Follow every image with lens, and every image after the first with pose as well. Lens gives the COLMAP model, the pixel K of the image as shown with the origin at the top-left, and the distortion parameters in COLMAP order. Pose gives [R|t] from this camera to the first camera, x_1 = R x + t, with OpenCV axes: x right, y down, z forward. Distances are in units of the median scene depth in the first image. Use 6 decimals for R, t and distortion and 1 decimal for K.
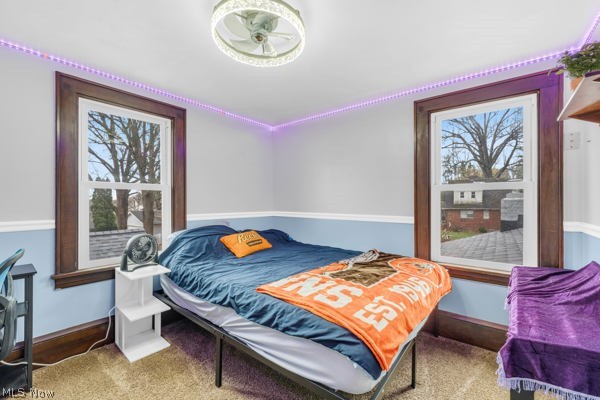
lens RADIAL K [[249.4, 0, 301.8], [0, 249.4, 201.6], [0, 0, 1]] dist [0.002059, -0.000483]
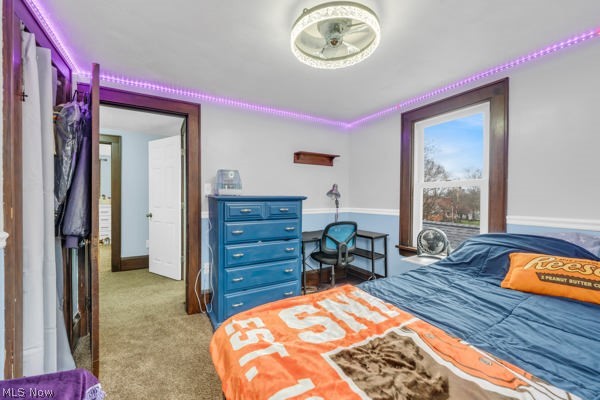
lens RADIAL K [[249.4, 0, 301.6], [0, 249.4, 199.5], [0, 0, 1]] dist [0.002059, -0.000483]
pose [[-0.358171, 0.002485, -0.933653, 0.691535], [-0.000754, 0.999995, 0.002951, 0.002653], [0.933656, 0.001761, -0.358168, 1.000185]]
